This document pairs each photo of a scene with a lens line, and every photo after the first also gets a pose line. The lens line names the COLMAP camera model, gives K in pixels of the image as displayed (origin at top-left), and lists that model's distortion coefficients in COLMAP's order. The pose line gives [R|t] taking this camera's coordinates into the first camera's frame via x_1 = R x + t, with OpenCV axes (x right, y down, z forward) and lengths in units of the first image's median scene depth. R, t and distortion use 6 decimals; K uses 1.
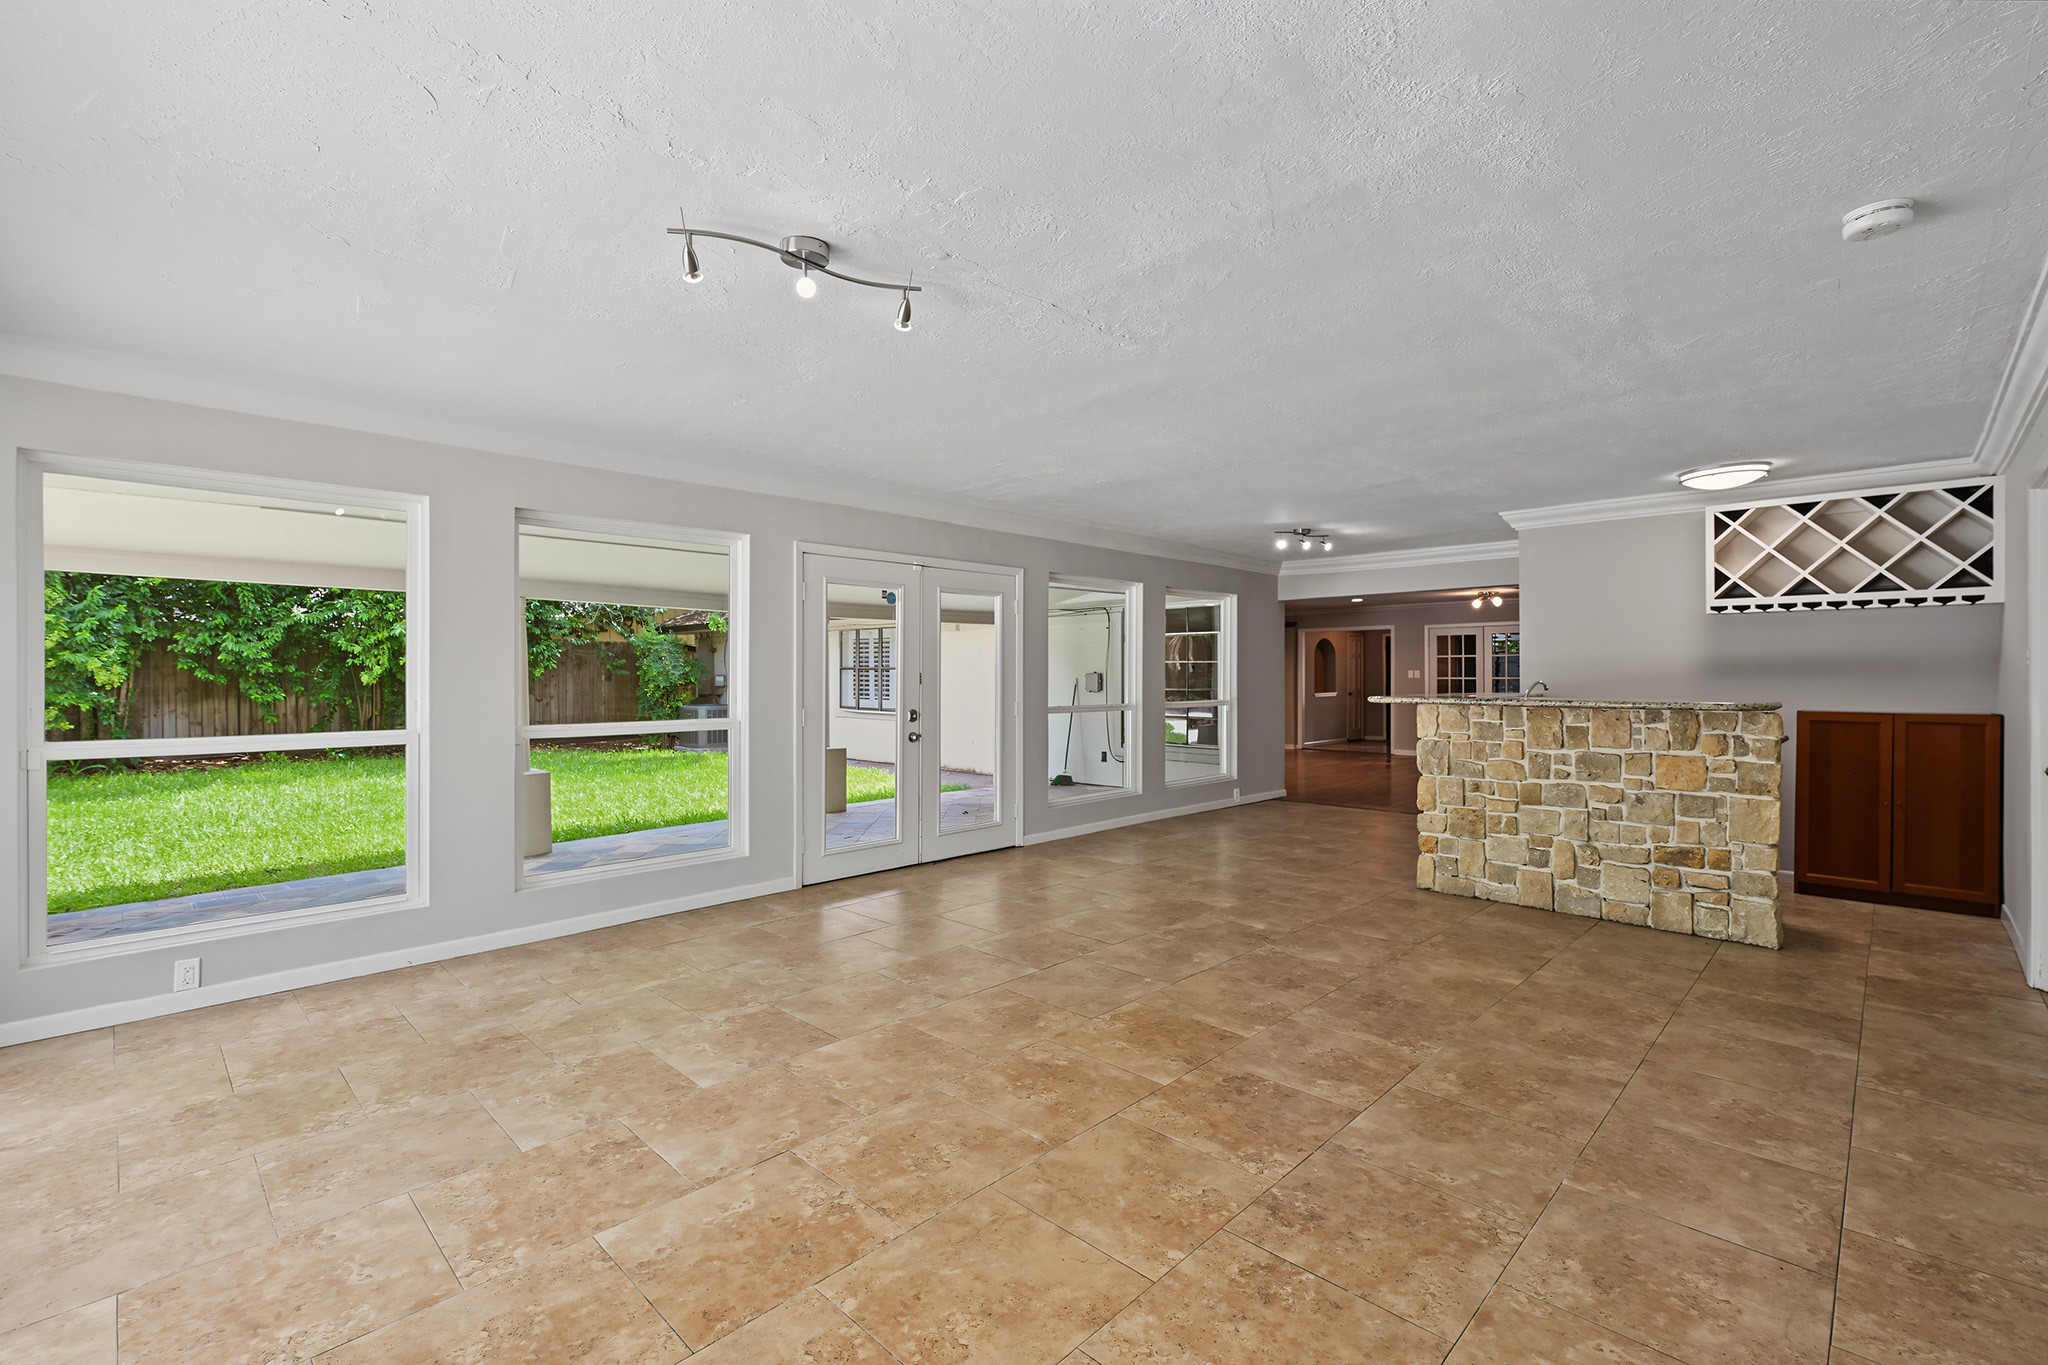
lens RADIAL K [[890.0, 0, 1025.6], [0, 890.0, 676.9], [0, 0, 1]] dist [-0.000215, -0.000083]
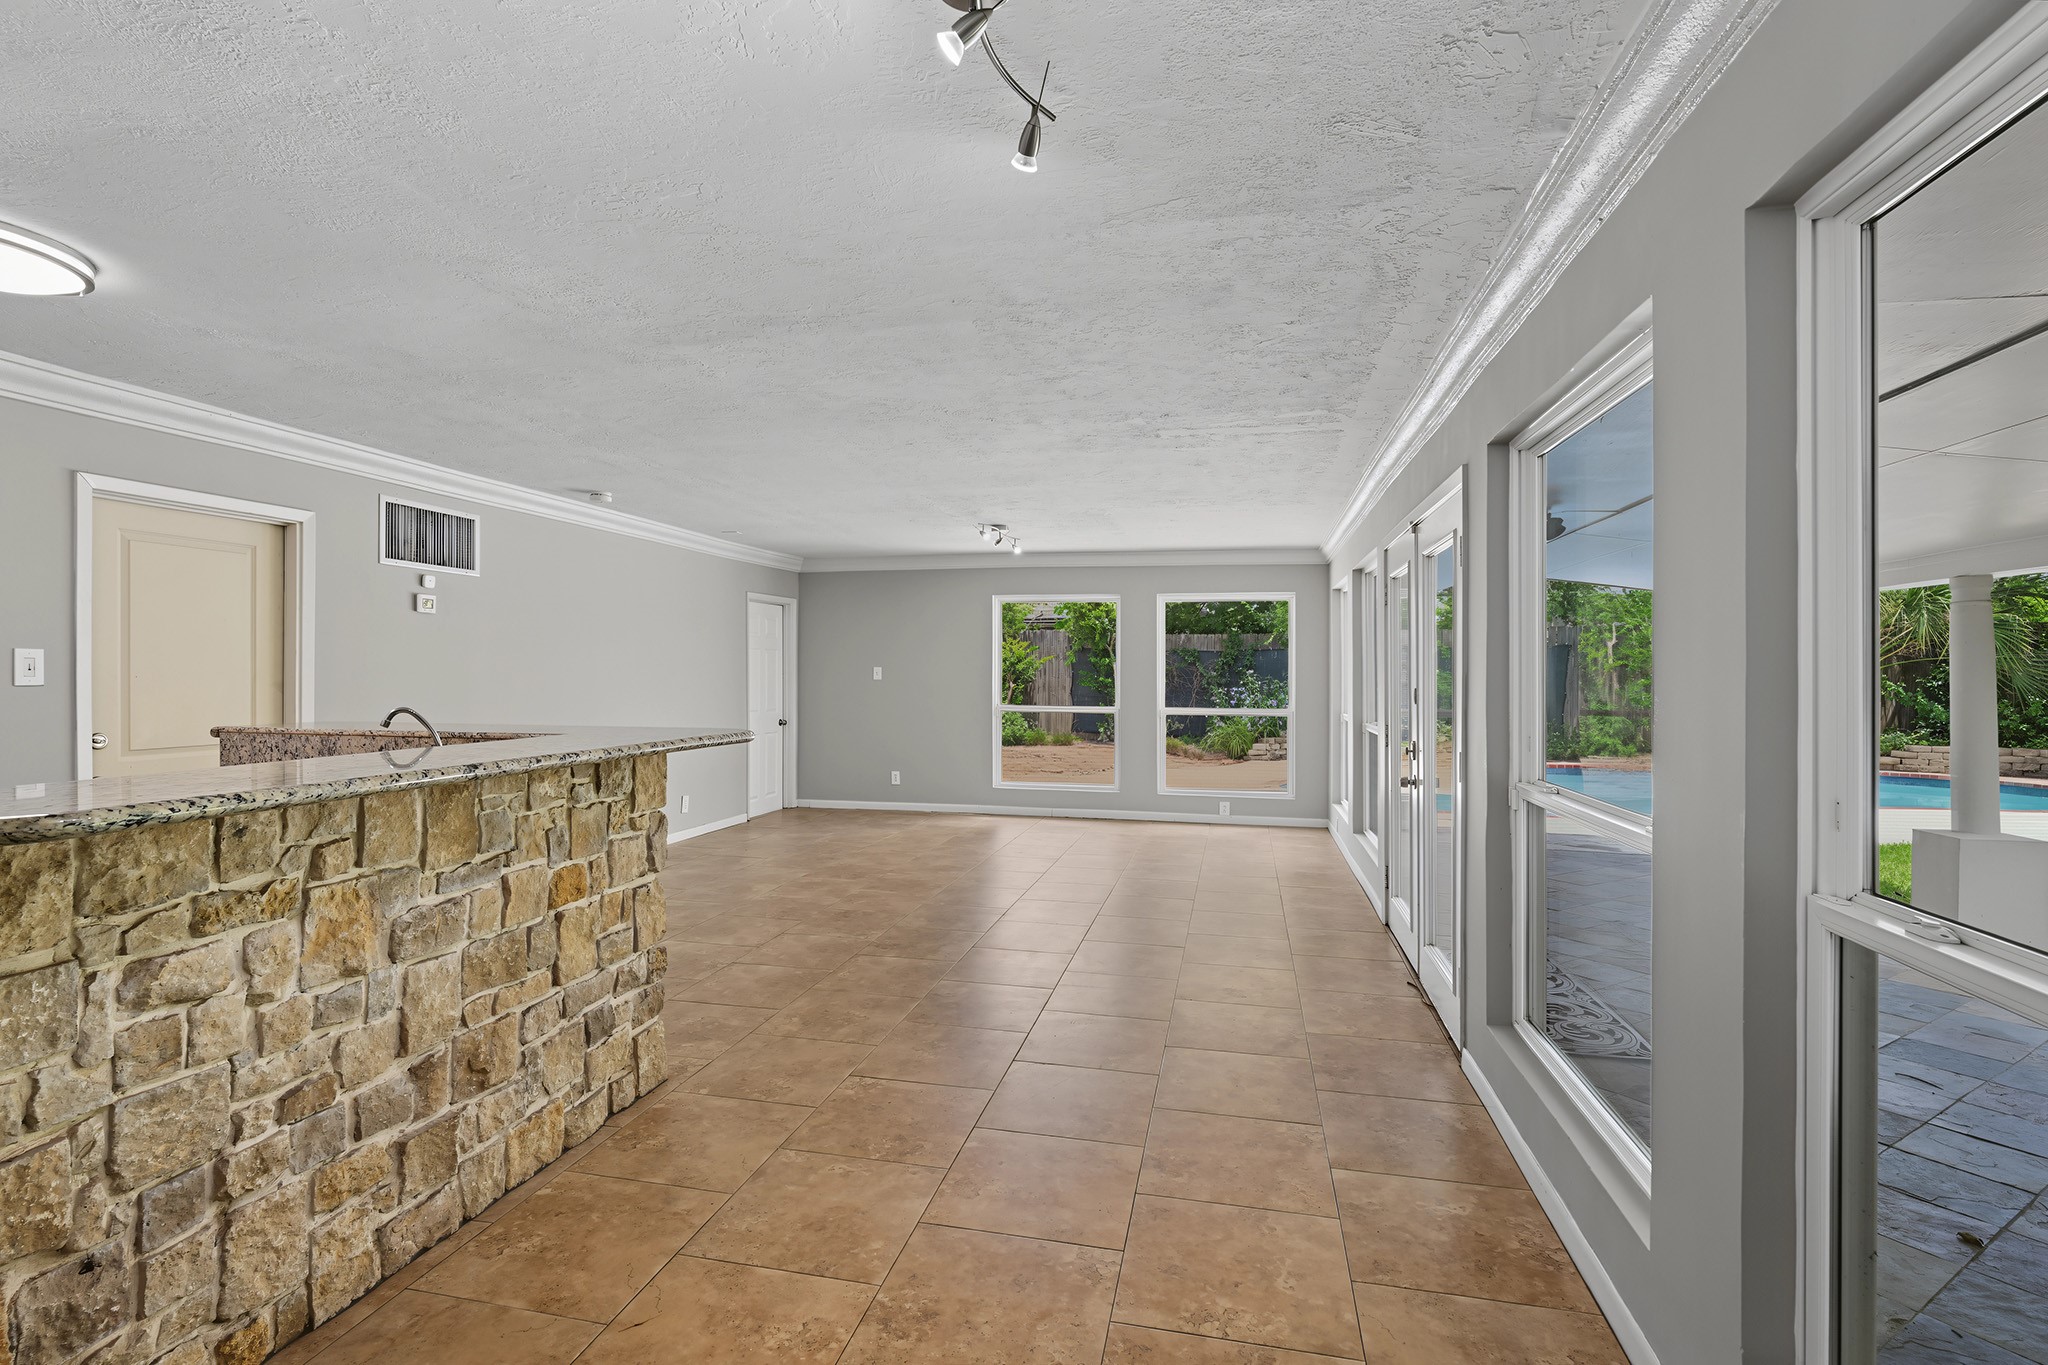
lens RADIAL K [[970.2, 0, 1026.2], [0, 970.2, 676.4], [0, 0, 1]] dist [0.000376, 0.000015]
pose [[-0.851730, -0.001741, -0.523978, 0.784556], [-0.004849, 0.999978, 0.004560, -0.021731], [0.523959, 0.006424, -0.851719, 2.254681]]
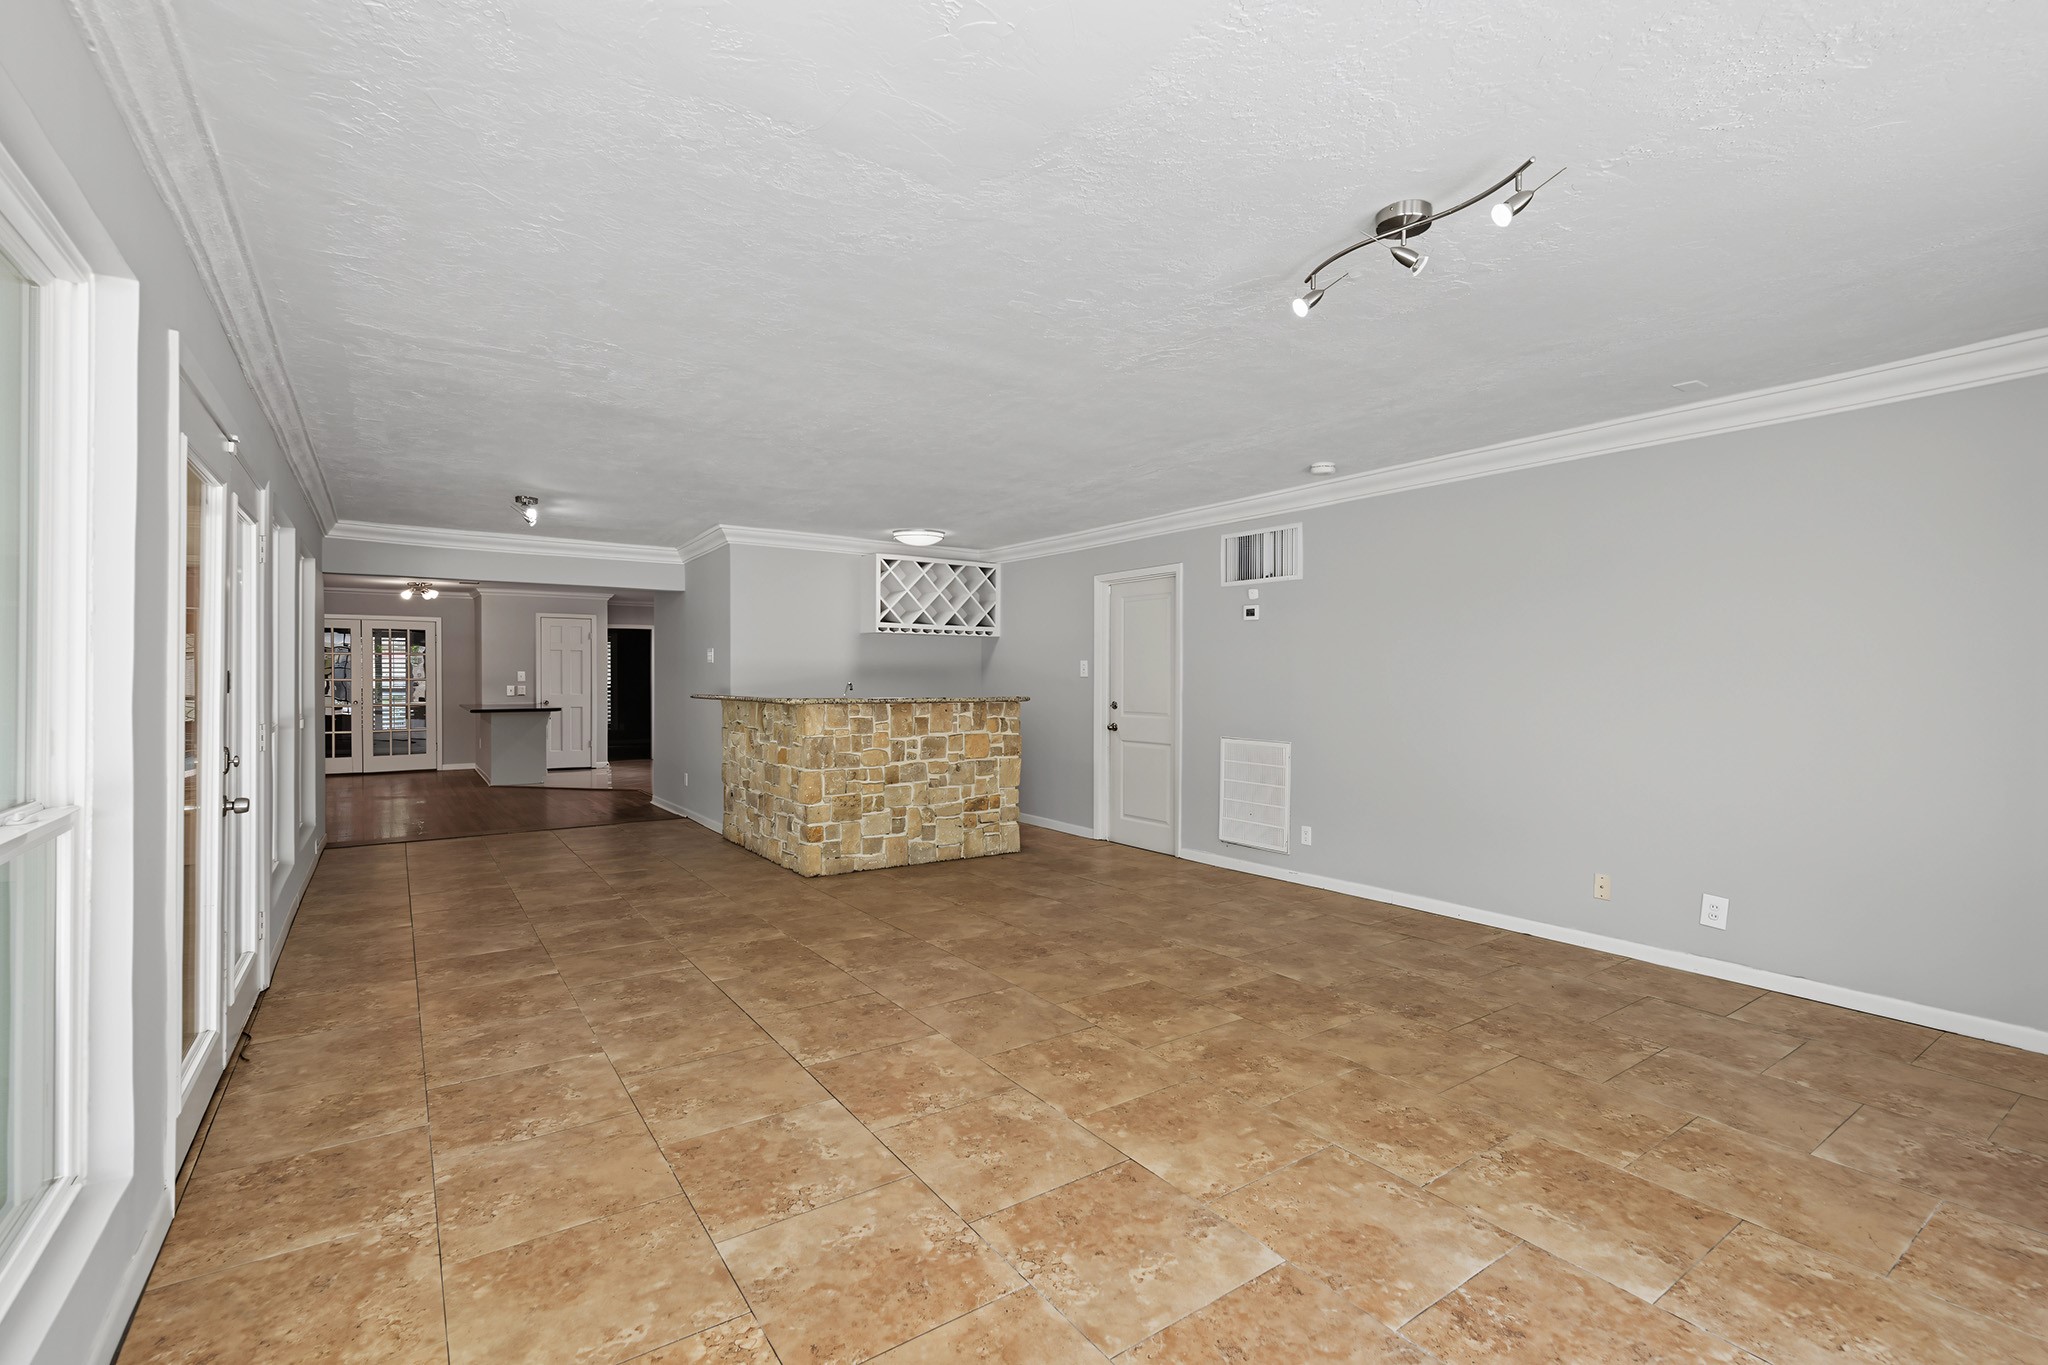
lens RADIAL K [[901.7, 0, 1012.8], [0, 901.7, 688.6], [0, 0, 1]] dist [-0.001670, 0.000244]
pose [[0.195235, -0.010166, 0.980704, -0.780852], [-0.001267, 0.999943, 0.010617, -0.000110], [-0.980756, -0.003315, 0.195211, 0.760642]]
